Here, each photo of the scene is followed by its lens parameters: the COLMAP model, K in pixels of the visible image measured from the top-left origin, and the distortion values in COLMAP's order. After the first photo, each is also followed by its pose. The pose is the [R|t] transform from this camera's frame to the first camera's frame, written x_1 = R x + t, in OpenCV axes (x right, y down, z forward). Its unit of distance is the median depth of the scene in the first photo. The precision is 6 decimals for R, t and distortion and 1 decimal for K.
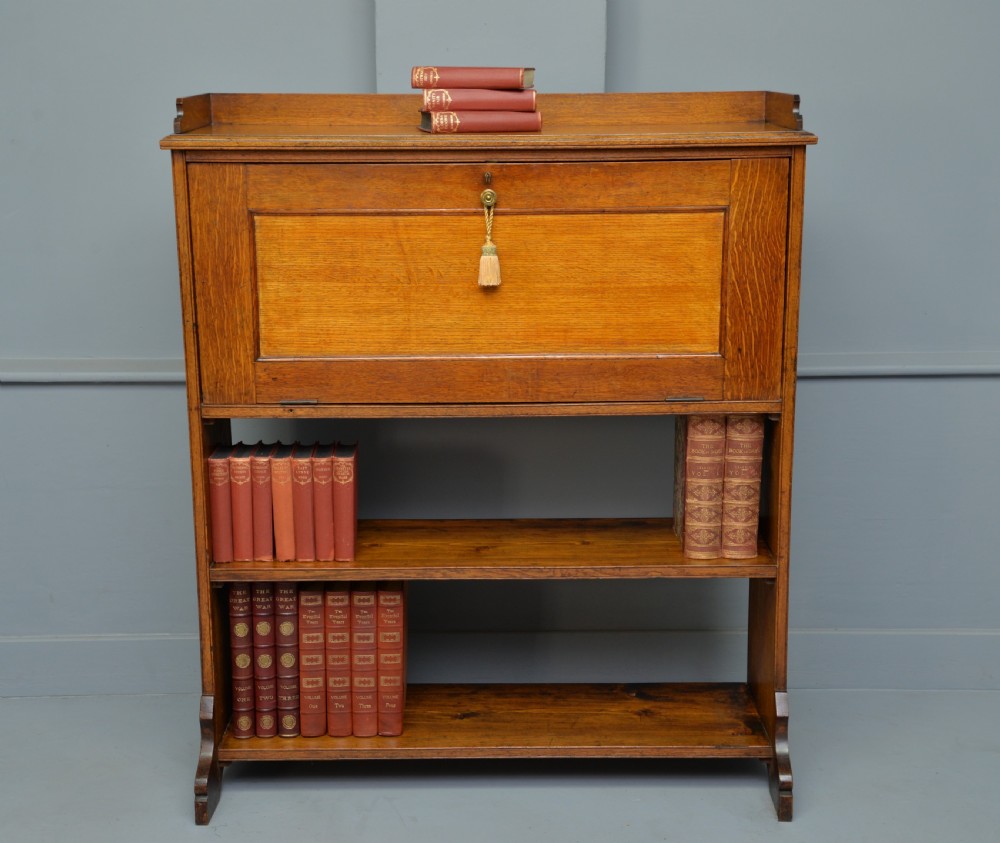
lens RADIAL K [[1621.8, 0, 495.7], [0, 1621.8, 434.3], [0, 0, 1]] dist [0.158536, 0.045251]
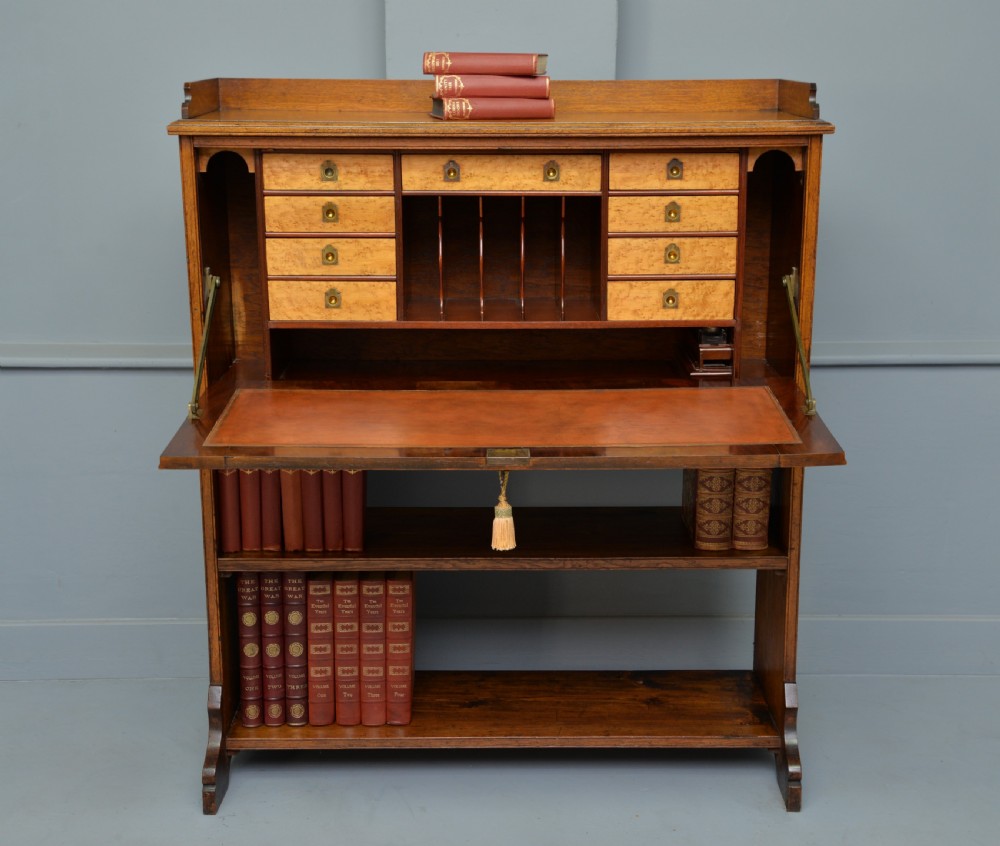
lens RADIAL K [[1540.0, 0, 506.0], [0, 1540.0, 430.8], [0, 0, 1]] dist [0.131058, 0.019693]
pose [[0.999925, 0.004031, 0.011543, -0.011399], [-0.004230, 0.999841, 0.017323, -0.012739], [-0.011471, -0.017371, 0.999783, 0.059065]]
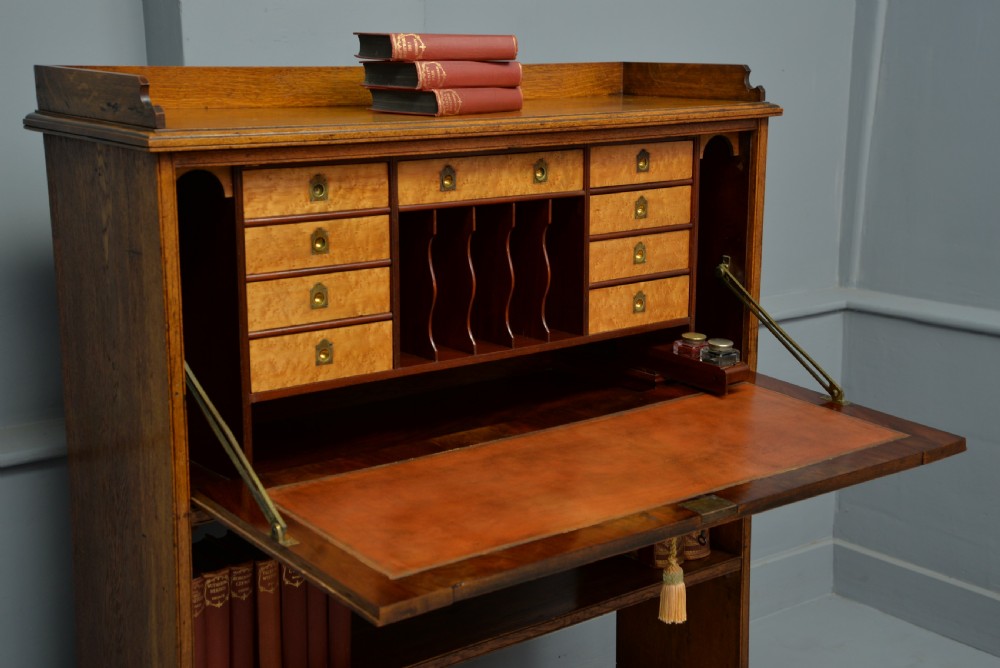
lens RADIAL K [[1458.7, 0, 500.0], [0, 1458.7, 334.0], [0, 0, 1]] dist [0.270149, 0.077501]
pose [[0.776856, -0.121746, 0.617797, -0.464728], [0.135133, 0.990505, 0.025269, -0.091037], [-0.615007, 0.063855, 0.785932, 0.412879]]
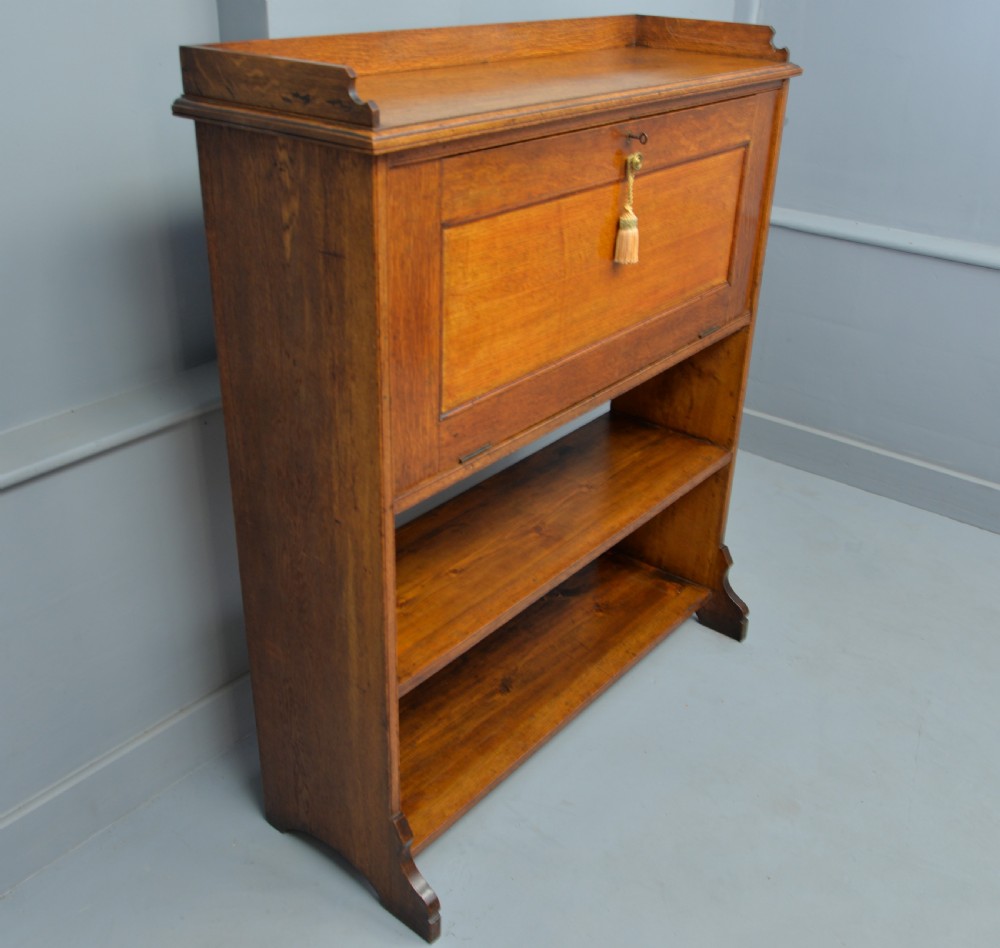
lens RADIAL K [[1075.7, 0, 500.0], [0, 1075.7, 474.0], [0, 0, 1]] dist [-0.043191, -0.006075]
pose [[0.616738, -0.337426, 0.711180, -0.491803], [0.148205, 0.937084, 0.316084, -0.174869], [-0.773091, -0.089541, 0.627944, 0.665014]]
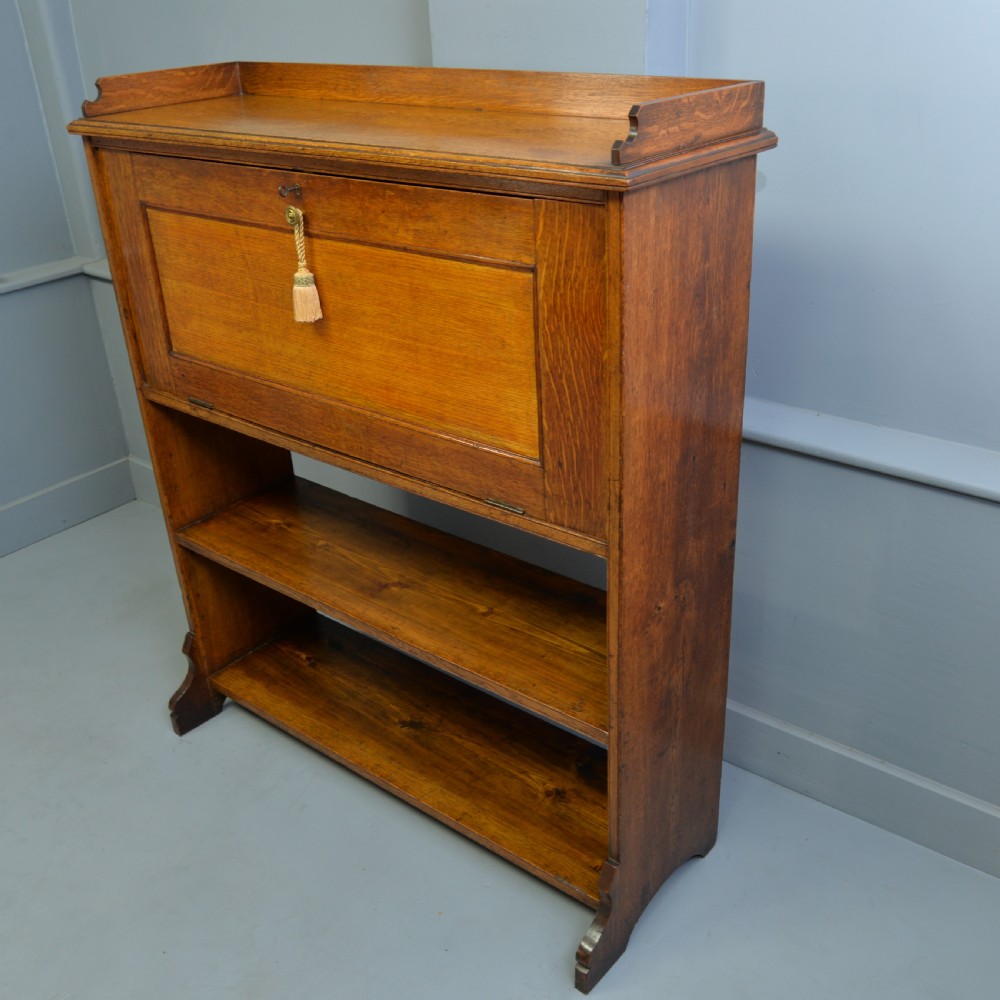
lens RADIAL K [[1061.0, 0, 540.9], [0, 1061.0, 515.3], [0, 0, 1]] dist [-0.069194, -0.000510]
pose [[0.789254, 0.271687, -0.550694, 0.408100], [-0.118917, 0.947446, 0.296994, -0.168759], [0.602442, -0.168916, 0.780084, 0.622792]]
